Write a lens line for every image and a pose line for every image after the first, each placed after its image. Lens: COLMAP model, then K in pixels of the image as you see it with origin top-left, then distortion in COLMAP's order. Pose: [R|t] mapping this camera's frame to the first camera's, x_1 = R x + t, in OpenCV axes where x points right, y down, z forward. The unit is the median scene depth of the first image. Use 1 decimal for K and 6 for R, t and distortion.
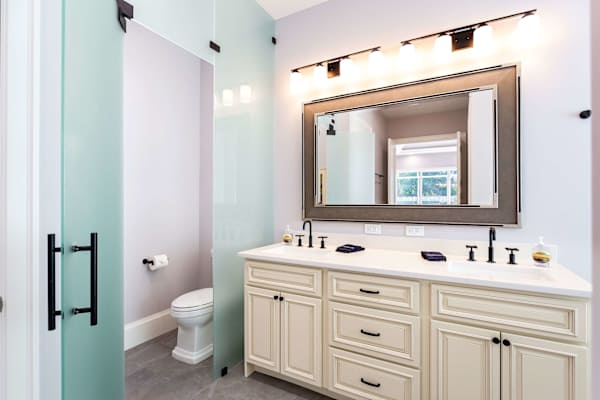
lens RADIAL K [[279.5, 0, 308.9], [0, 279.5, 197.9], [0, 0, 1]] dist [-0.002595, 0.000377]
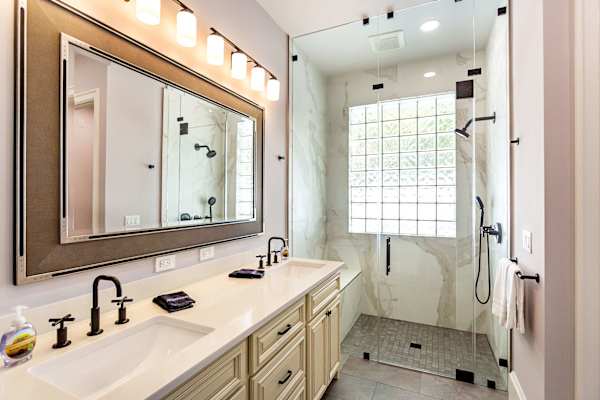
lens RADIAL K [[286.1, 0, 292.0], [0, 286.1, 199.7], [0, 0, 1]] dist [-0.001101, 0.000138]
pose [[-0.003332, 0.006415, 0.999974, -0.570674], [-0.004025, 0.999971, -0.006429, -0.048577], [-0.999986, -0.004046, -0.003306, 0.848084]]
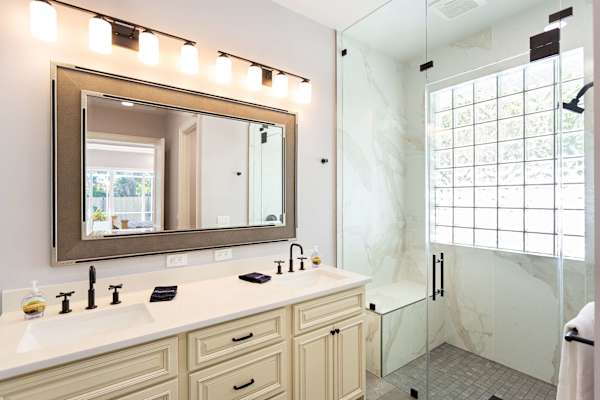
lens RADIAL K [[287.0, 0, 289.9], [0, 287.0, 199.3], [0, 0, 1]] dist [-0.002326, 0.000129]
pose [[0.459460, 0.002513, 0.888195, -0.438836], [-0.003458, 0.999993, -0.001041, -0.079853], [-0.888192, -0.002593, 0.459465, 0.400343]]
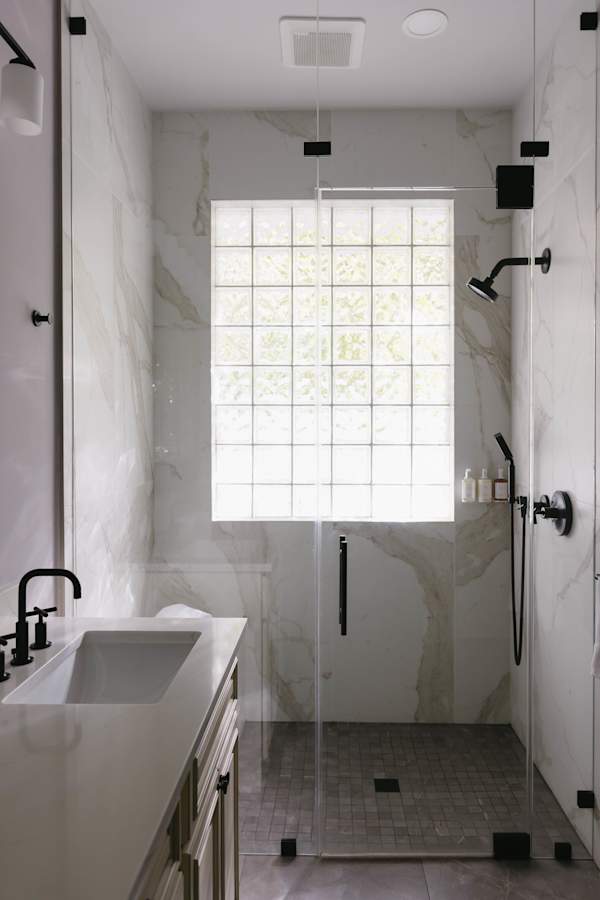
lens RADIAL K [[647.6, 0, 301.2], [0, 647.6, 438.7], [0, 0, 1]] dist [0.003312, 0.003229]
pose [[-0.415375, -0.009802, 0.909598, -0.288582], [0.000447, 0.999940, 0.010979, -0.079354], [-0.909650, 0.004967, -0.415345, 0.957118]]
